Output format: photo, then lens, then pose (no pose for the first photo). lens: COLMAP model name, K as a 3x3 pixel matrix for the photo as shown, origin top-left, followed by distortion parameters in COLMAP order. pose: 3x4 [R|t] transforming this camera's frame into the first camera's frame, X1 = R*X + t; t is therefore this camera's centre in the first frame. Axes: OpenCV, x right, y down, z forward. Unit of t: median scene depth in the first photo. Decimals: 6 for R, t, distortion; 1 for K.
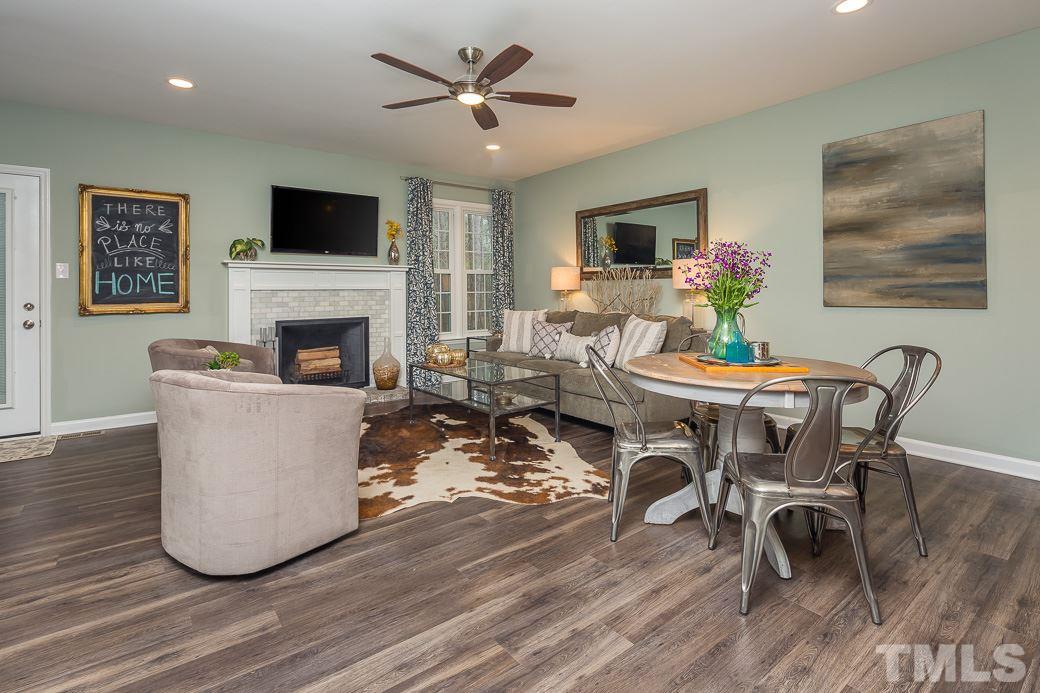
lens RADIAL K [[504.7, 0, 512.0], [0, 504.7, 286.8], [0, 0, 1]] dist [-0.000388, -0.000097]
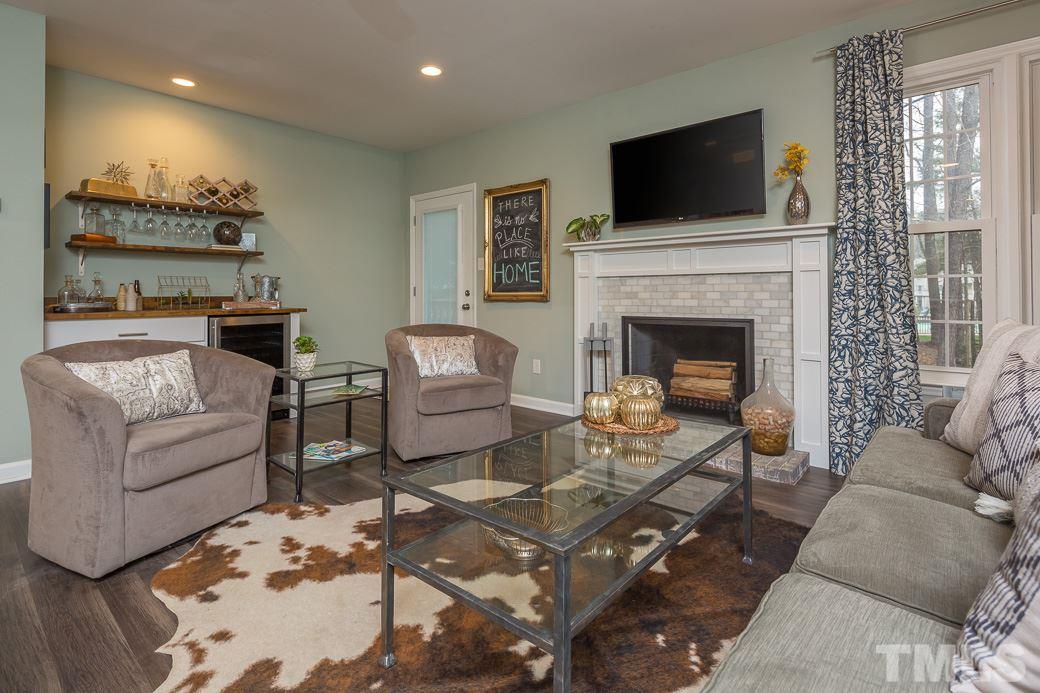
lens RADIAL K [[504.7, 0, 512.0], [0, 504.7, 286.8], [0, 0, 1]] dist [-0.000388, -0.000097]
pose [[0.202085, -0.009031, -0.979326, 0.306679], [0.008390, 0.999937, -0.007490, 0.031754], [0.979332, -0.006703, 0.202148, 0.806157]]
